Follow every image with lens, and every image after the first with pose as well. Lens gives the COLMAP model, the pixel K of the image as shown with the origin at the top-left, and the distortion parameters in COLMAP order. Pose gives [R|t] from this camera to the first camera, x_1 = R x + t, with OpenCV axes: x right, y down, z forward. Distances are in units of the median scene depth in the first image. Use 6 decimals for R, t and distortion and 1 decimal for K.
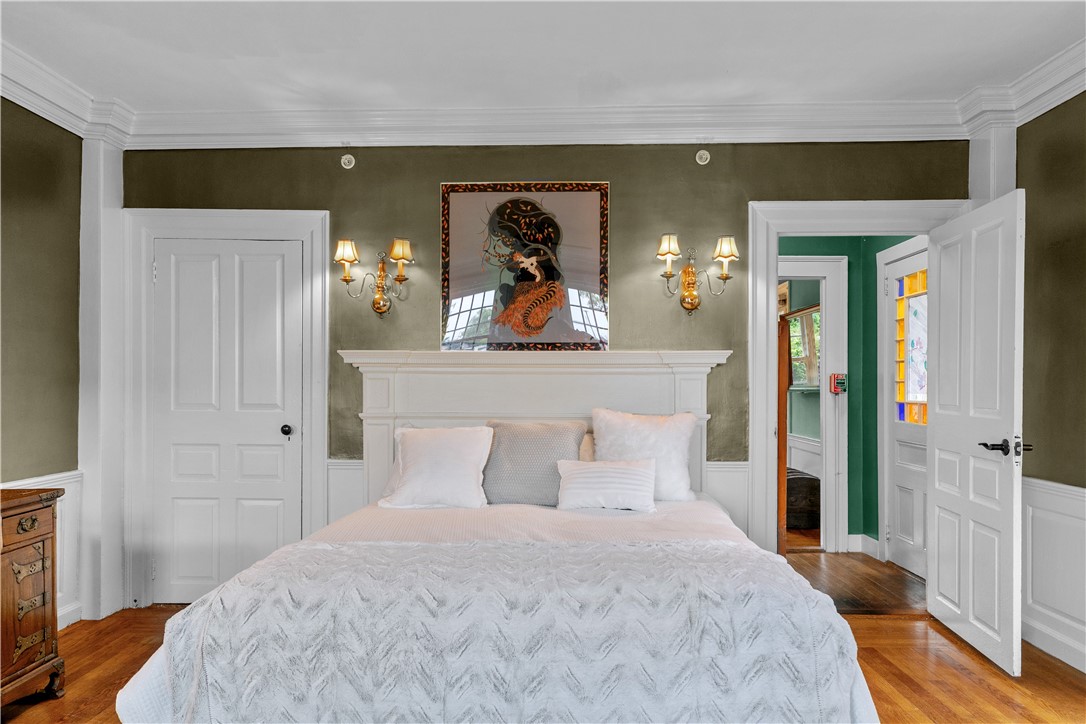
lens RADIAL K [[724.7, 0, 539.7], [0, 724.7, 370.2], [0, 0, 1]] dist [0.029986, 0.001181]
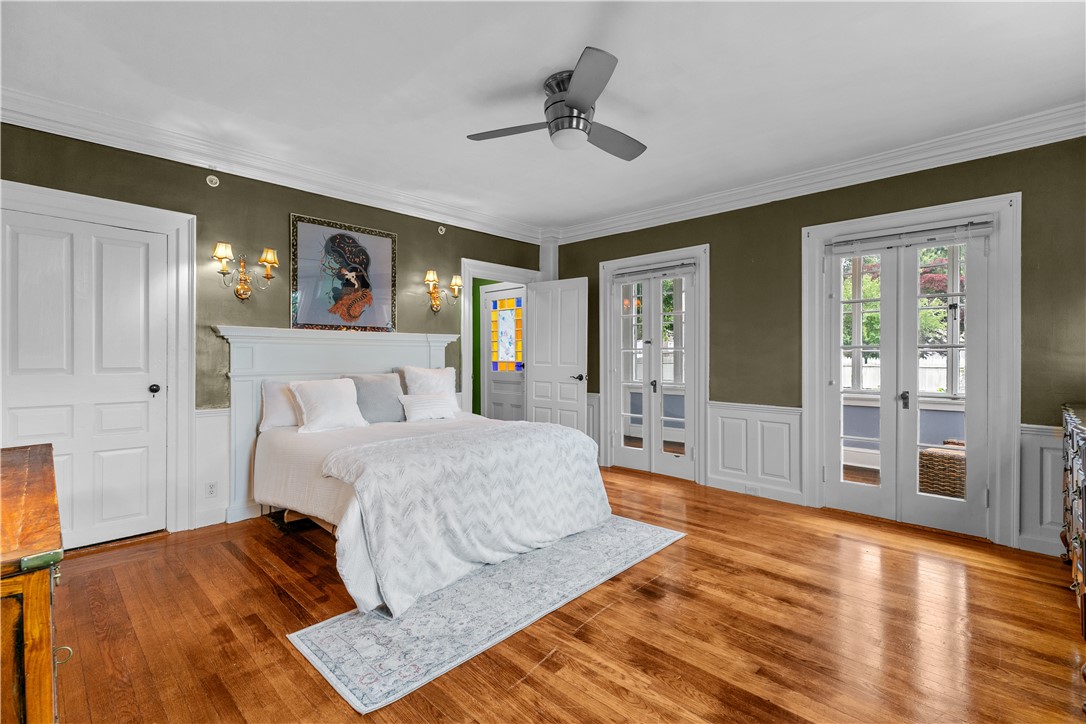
lens RADIAL K [[491.2, 0, 542.5], [0, 491.2, 355.9], [0, 0, 1]] dist [-0.001213, -0.000205]
pose [[0.666665, -0.003160, 0.745350, -0.538504], [-0.008779, 0.999888, 0.012092, 0.011642], [-0.745305, -0.014605, 0.666563, -0.035521]]
